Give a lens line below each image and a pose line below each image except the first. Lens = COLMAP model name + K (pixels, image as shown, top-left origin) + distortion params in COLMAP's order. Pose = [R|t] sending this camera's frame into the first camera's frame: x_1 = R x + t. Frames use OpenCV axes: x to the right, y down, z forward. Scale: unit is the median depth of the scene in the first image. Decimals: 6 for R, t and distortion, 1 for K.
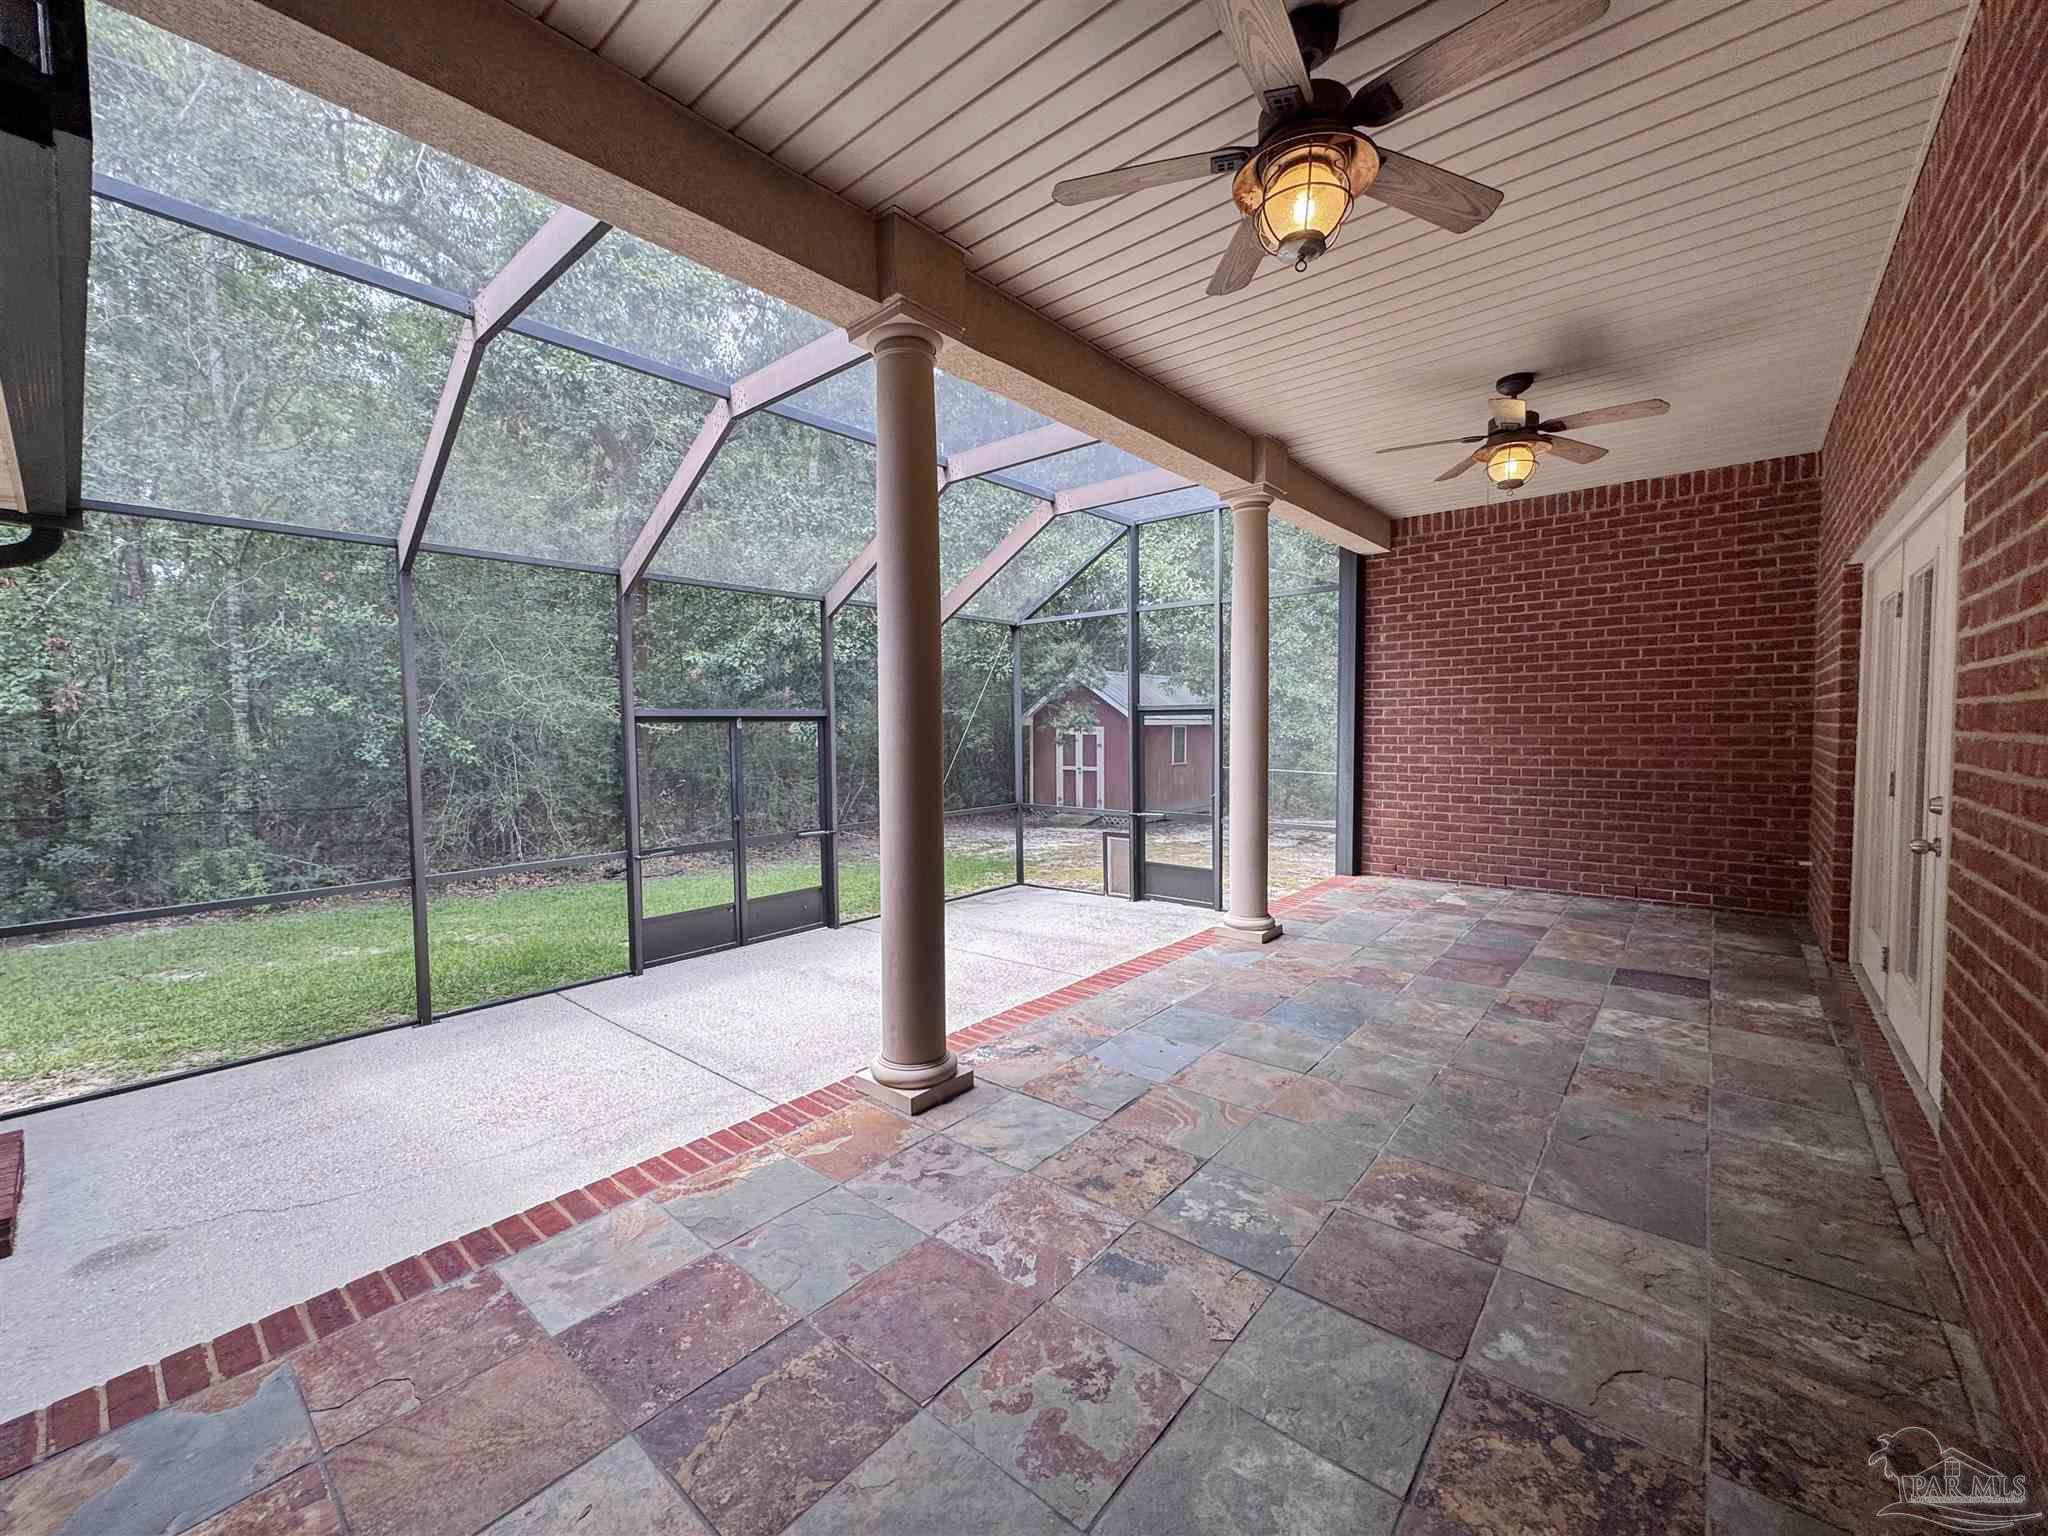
lens RADIAL K [[821.5, 0, 1019.6], [0, 821.5, 762.5], [0, 0, 1]] dist [-0.002176, 0.000090]
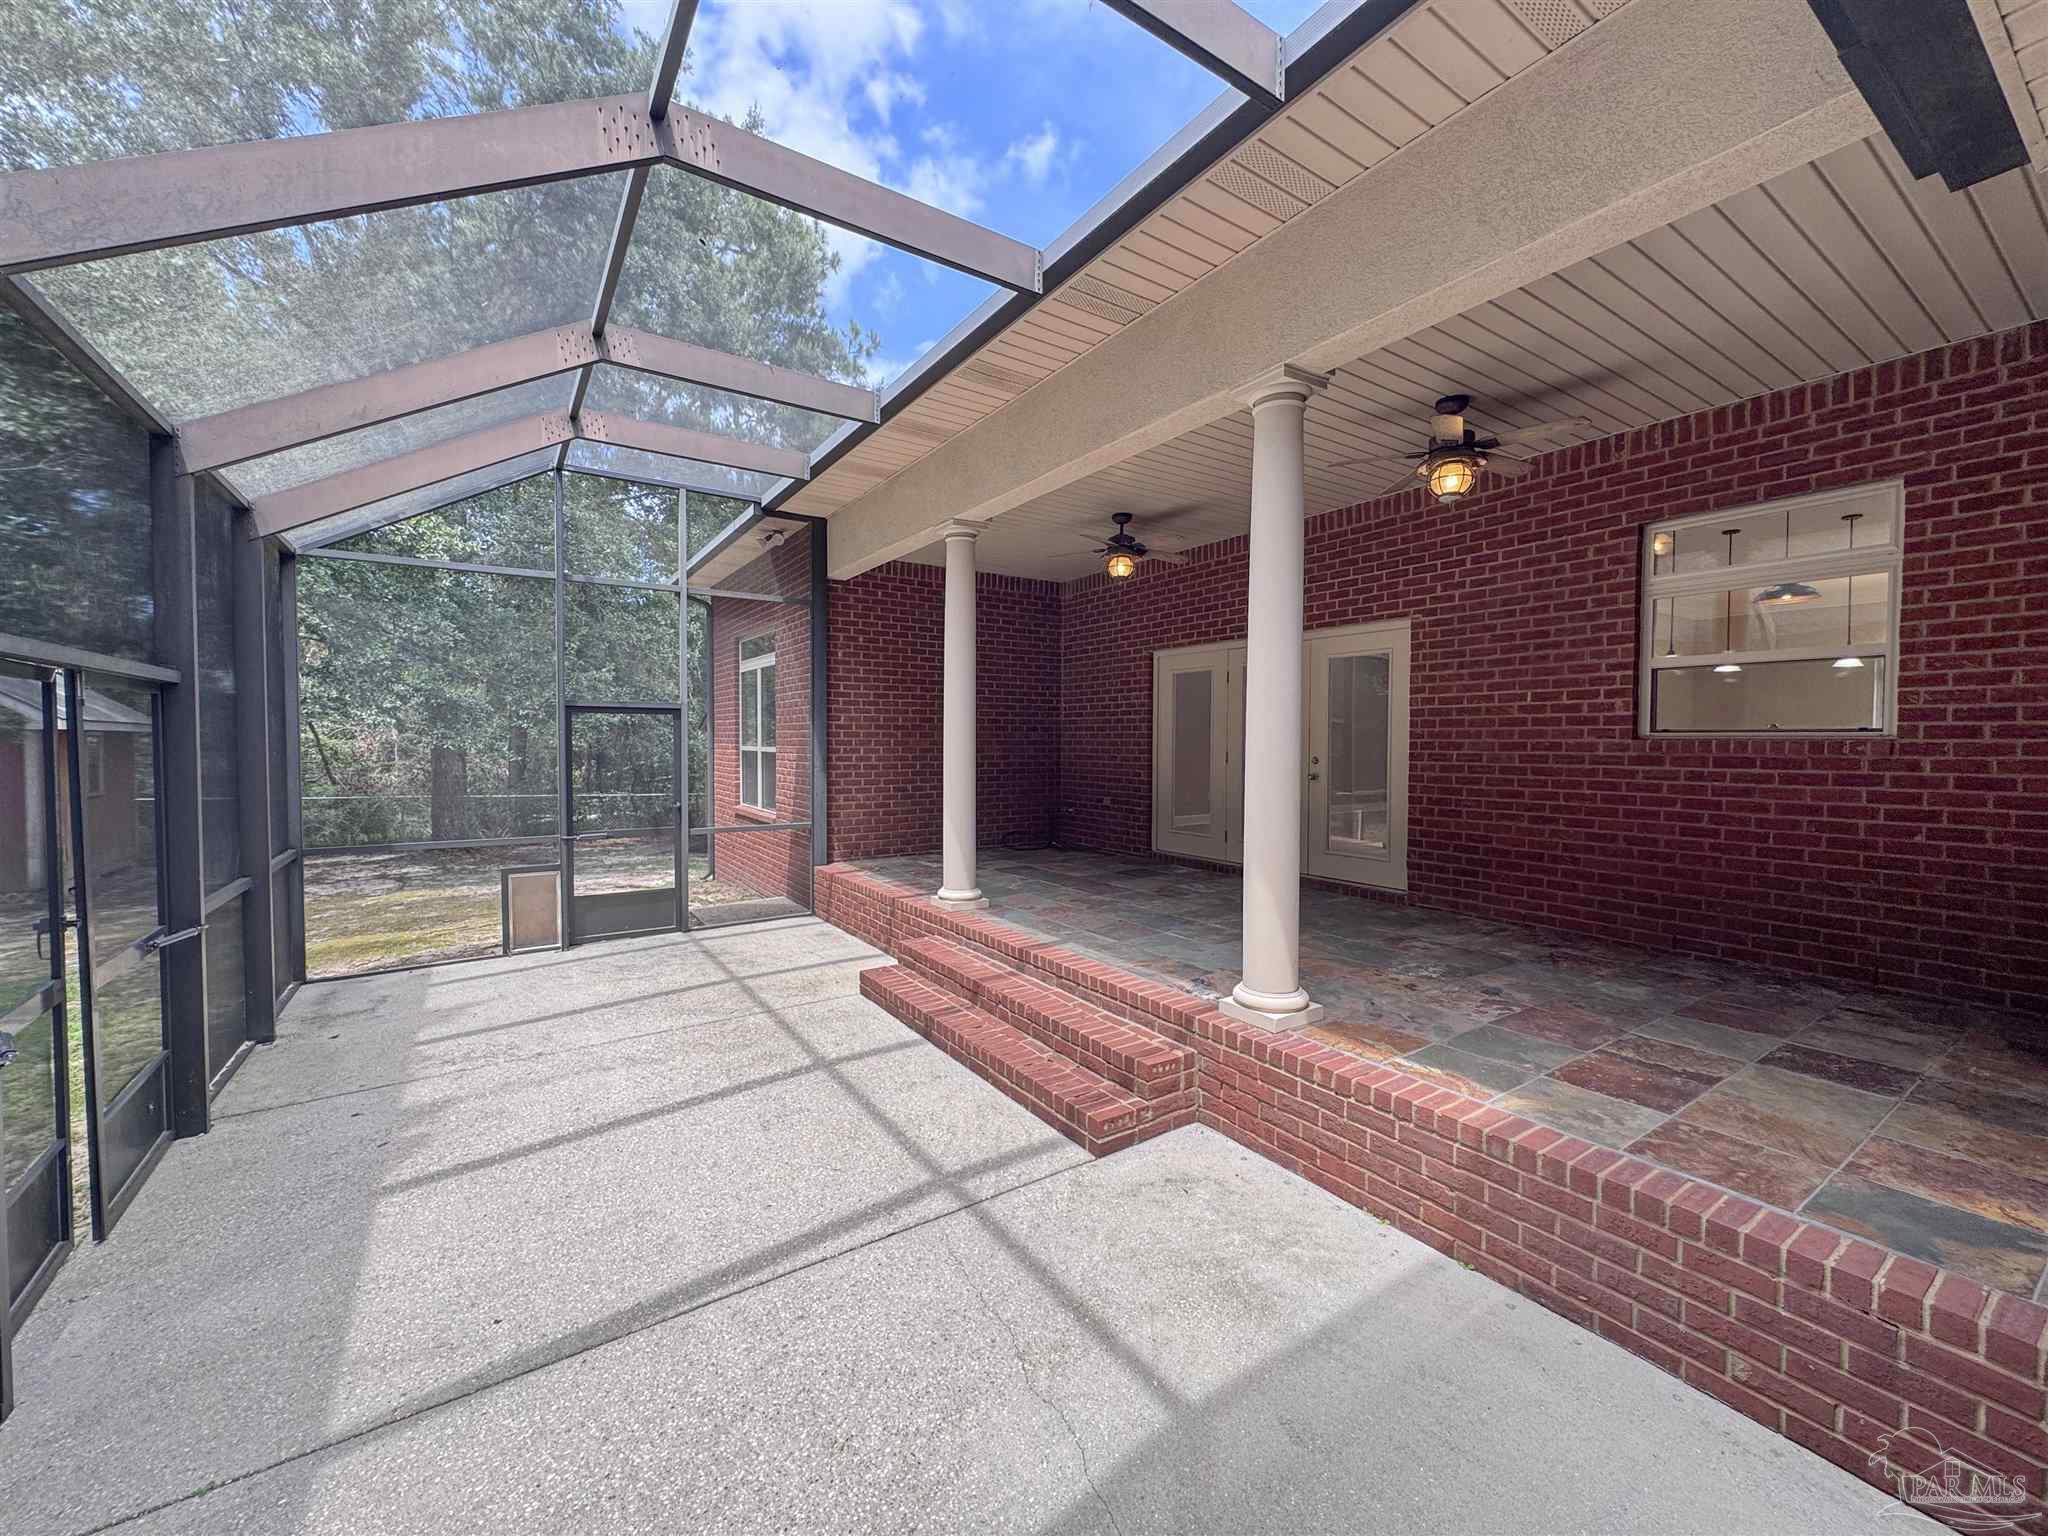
lens RADIAL K [[821.5, 0, 1024.8], [0, 821.5, 771.7], [0, 0, 1]] dist [-0.002176, 0.000090]
pose [[0.272611, -0.025200, 0.961794, -0.752532], [0.038624, 0.999138, 0.015231, 0.007438], [-0.961349, 0.032996, 0.273349, 0.559462]]
